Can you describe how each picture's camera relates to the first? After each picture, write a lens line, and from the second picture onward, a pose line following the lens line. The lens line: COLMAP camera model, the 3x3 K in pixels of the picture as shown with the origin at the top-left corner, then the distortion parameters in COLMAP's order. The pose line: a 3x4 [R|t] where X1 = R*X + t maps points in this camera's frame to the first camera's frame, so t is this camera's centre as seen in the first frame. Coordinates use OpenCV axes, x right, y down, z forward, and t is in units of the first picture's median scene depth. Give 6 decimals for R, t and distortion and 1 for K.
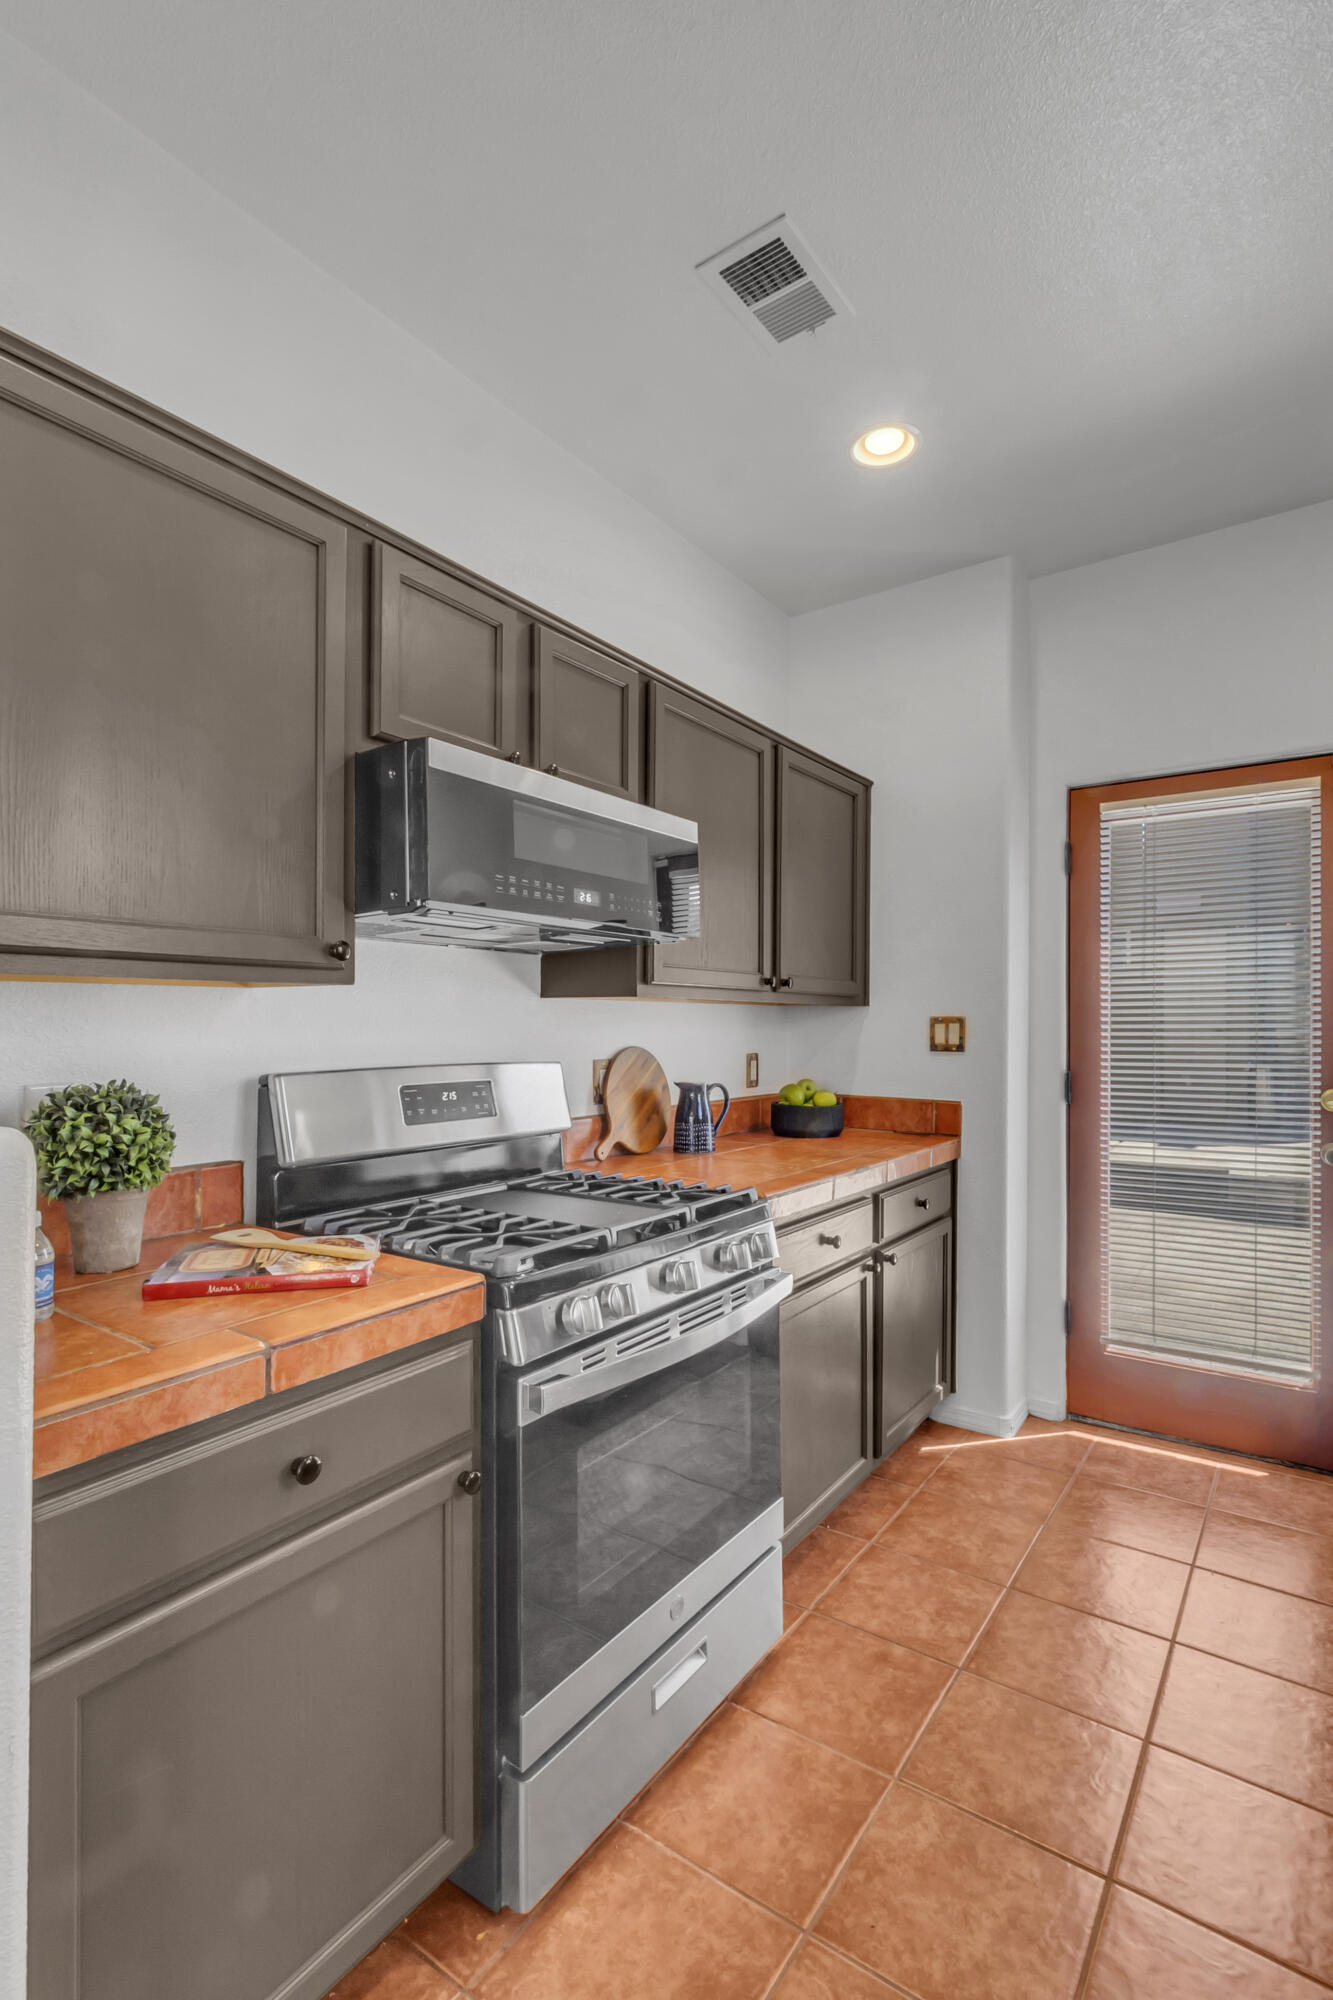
lens RADIAL K [[899.0, 0, 750.1], [0, 899.0, 1027.2], [0, 0, 1]] dist [0.000777, 0.000112]
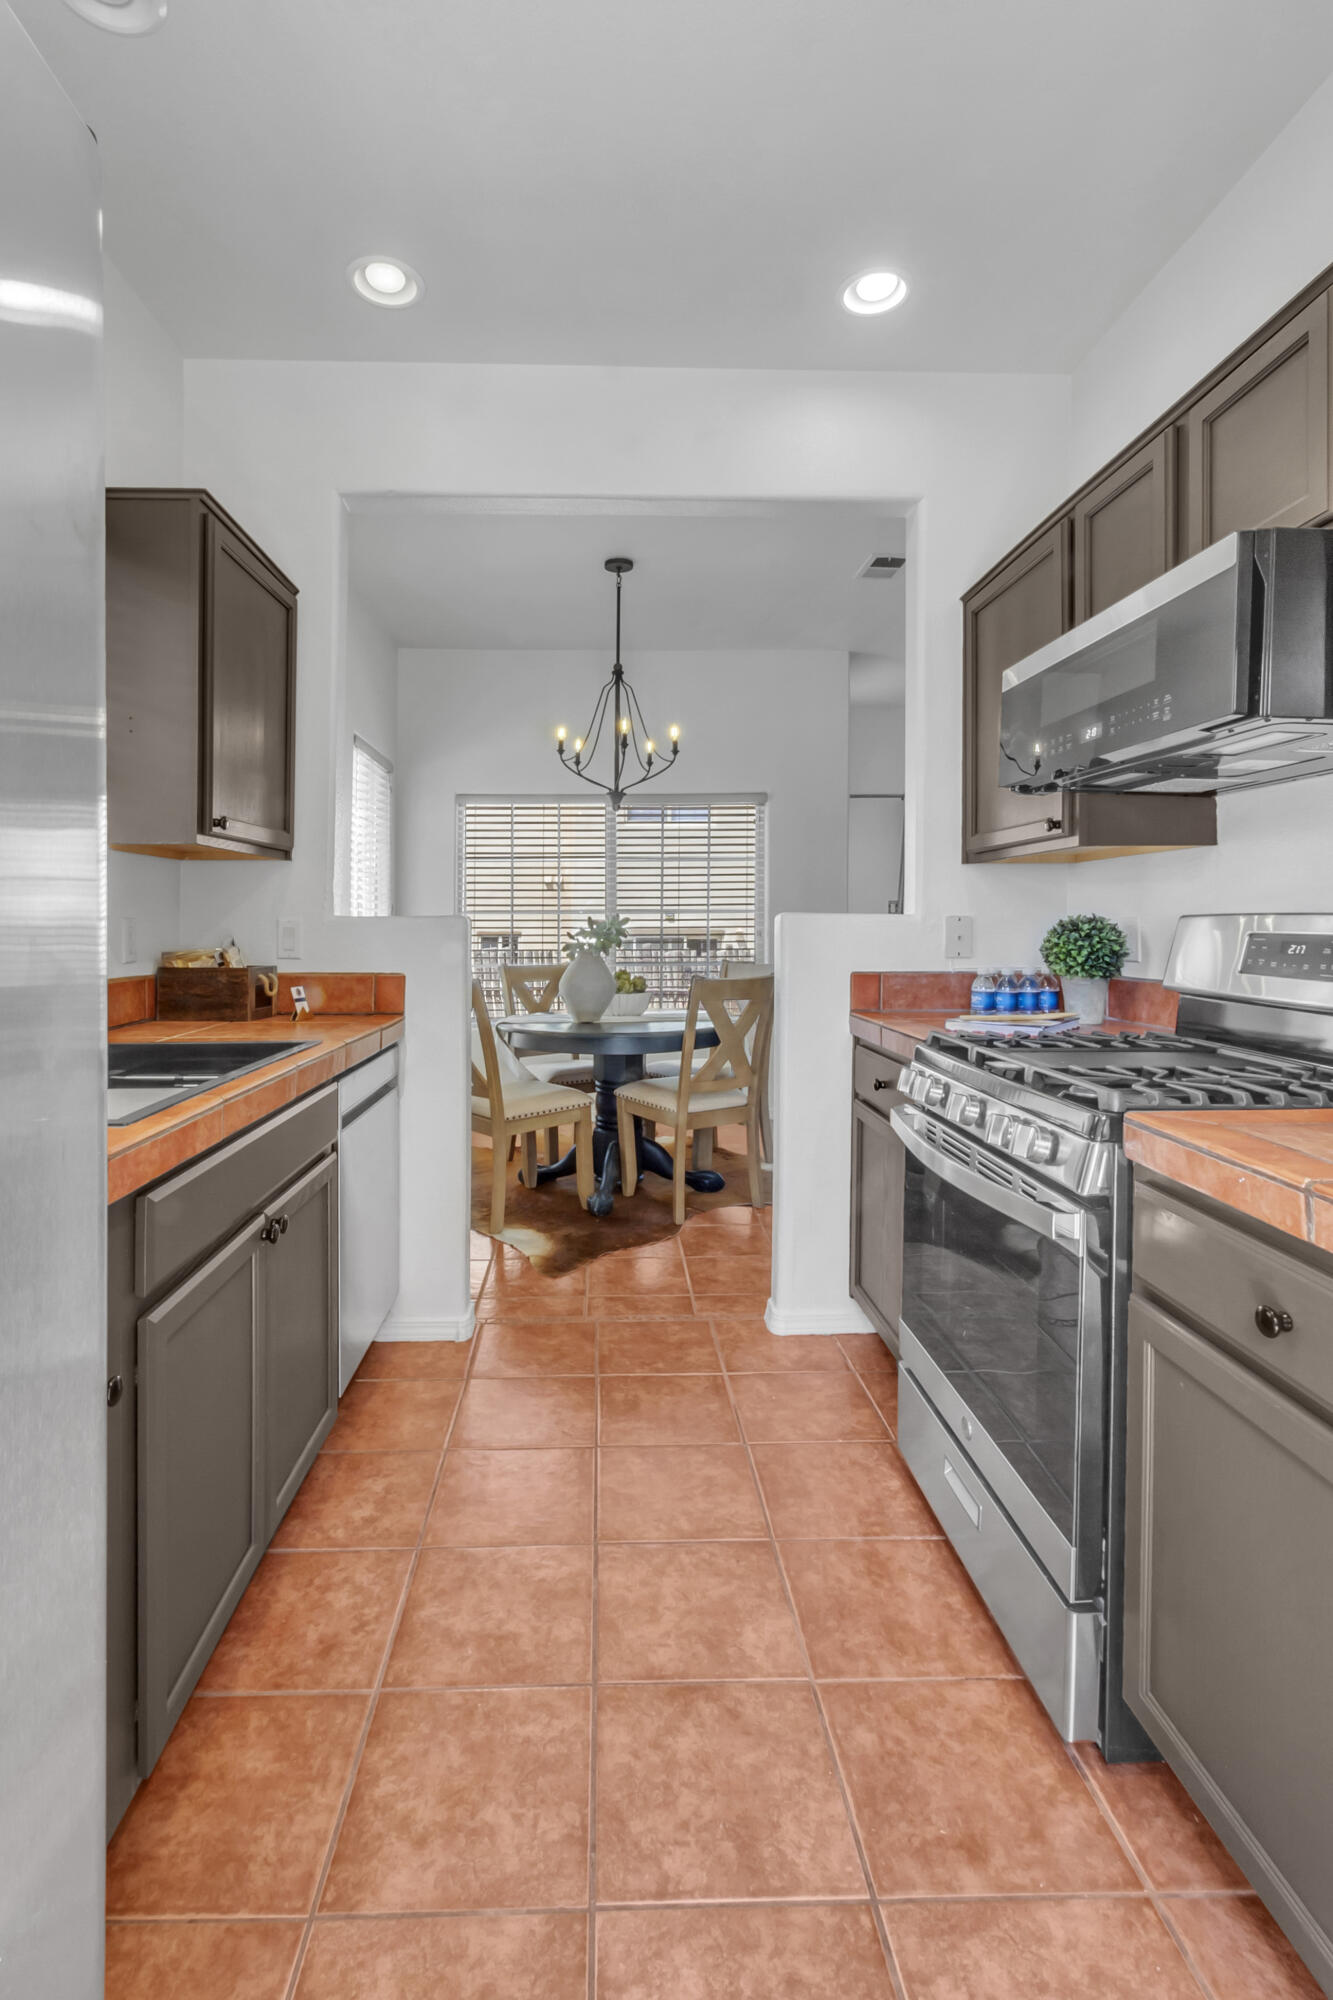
lens RADIAL K [[993.5, 0, 617.0], [0, 993.5, 927.6], [0, 0, 1]] dist [0.000308, -0.000007]
pose [[-0.829634, -0.002704, -0.558302, 0.803677], [-0.008034, 0.999943, 0.007097, 0.058270], [0.558250, 0.010374, -0.829608, 1.547078]]
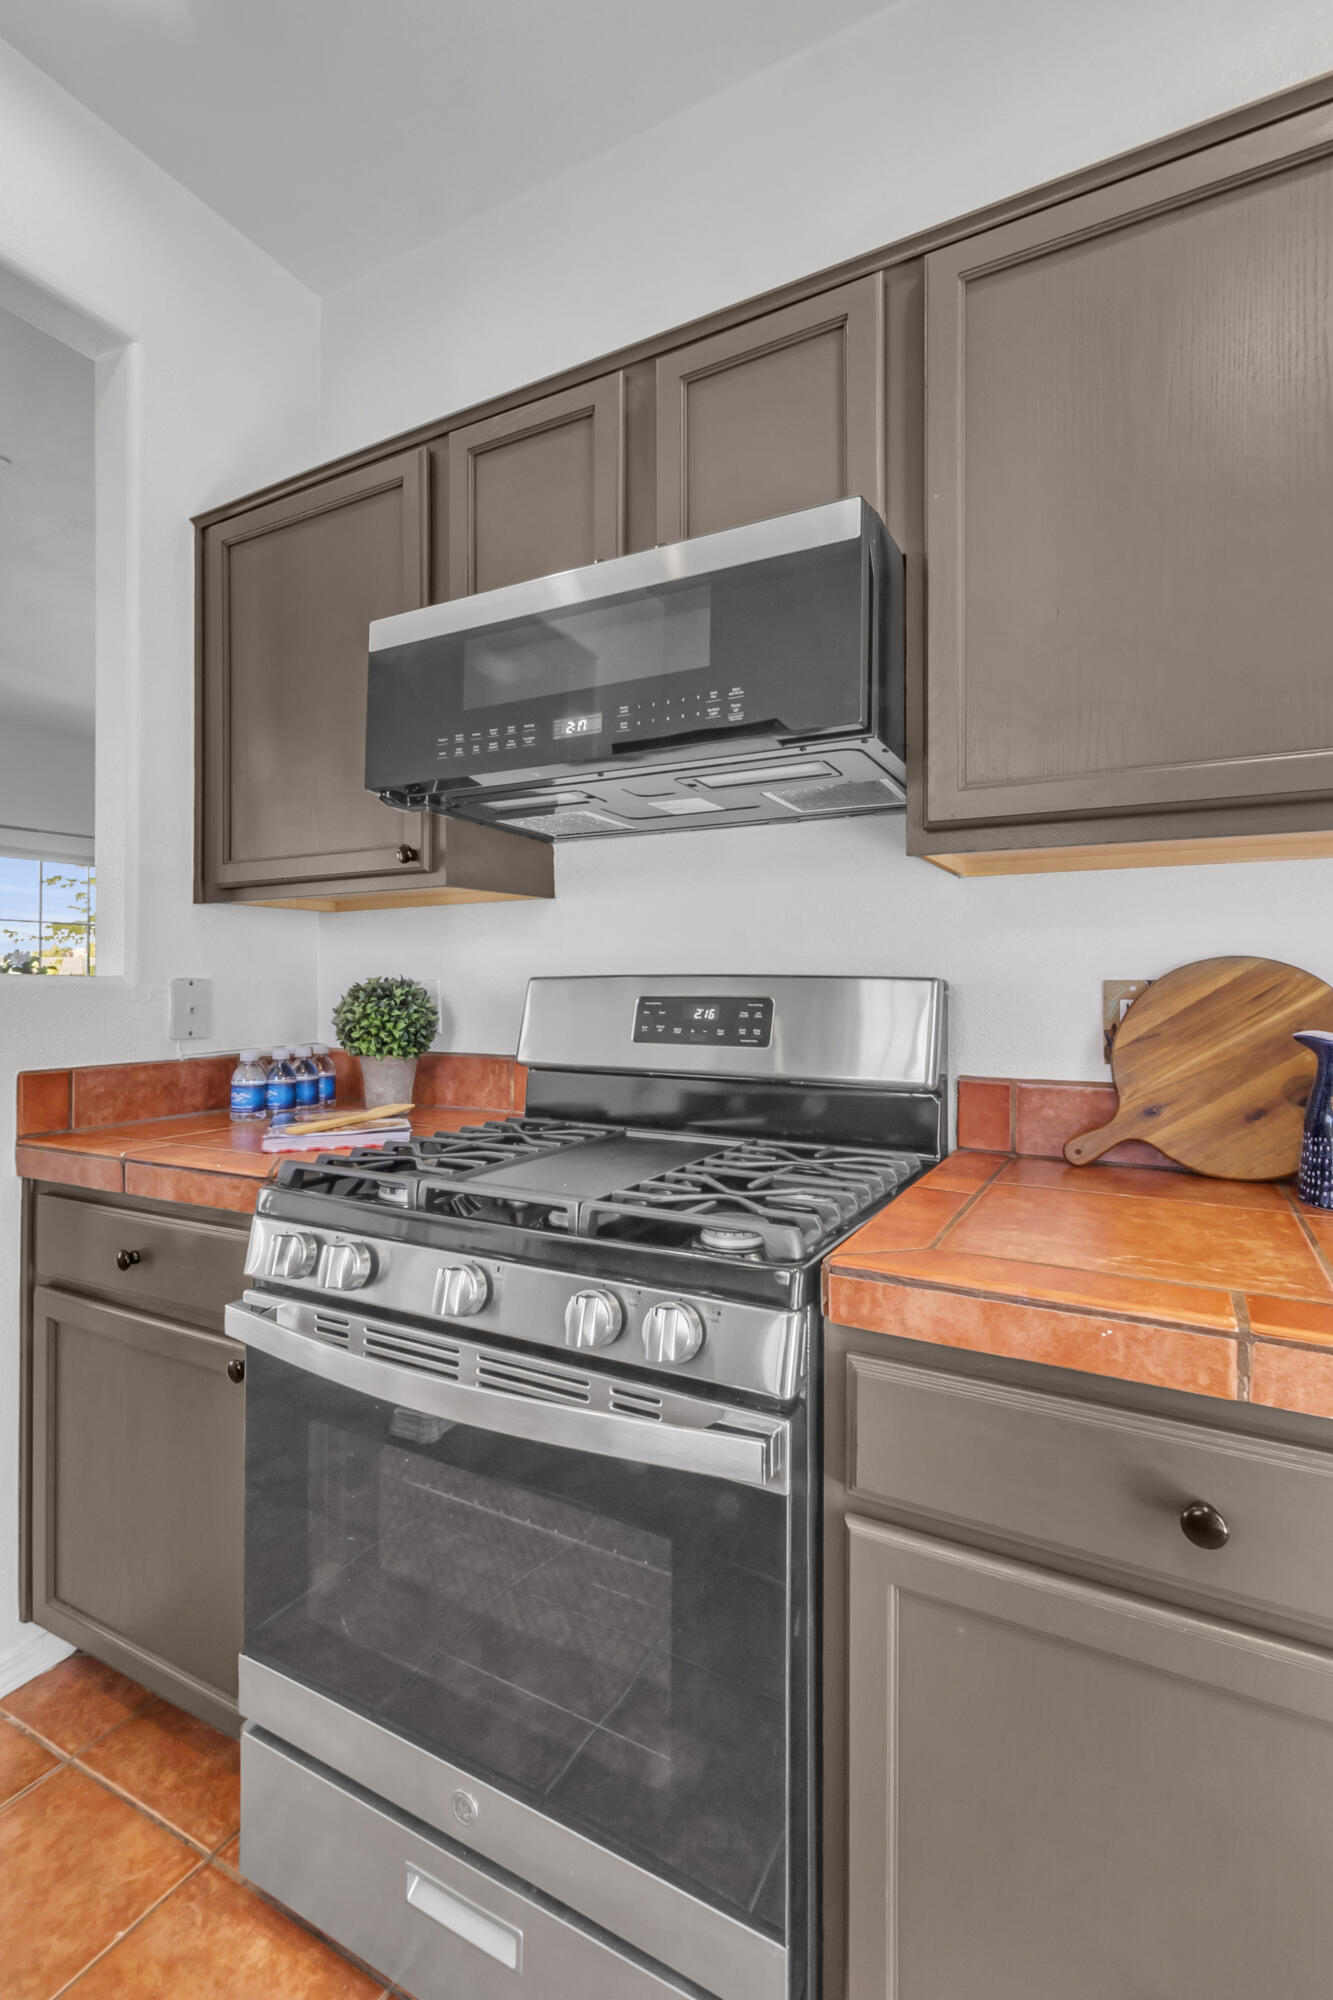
lens RADIAL K [[927.9, 0, 661.9], [0, 927.9, 986.4], [0, 0, 1]] dist [-0.000562, -0.000026]
pose [[0.071630, -0.001941, -0.997429, 0.525172], [0.001562, 0.999997, -0.001834, 0.058033], [0.997430, -0.001427, 0.071632, 0.978832]]
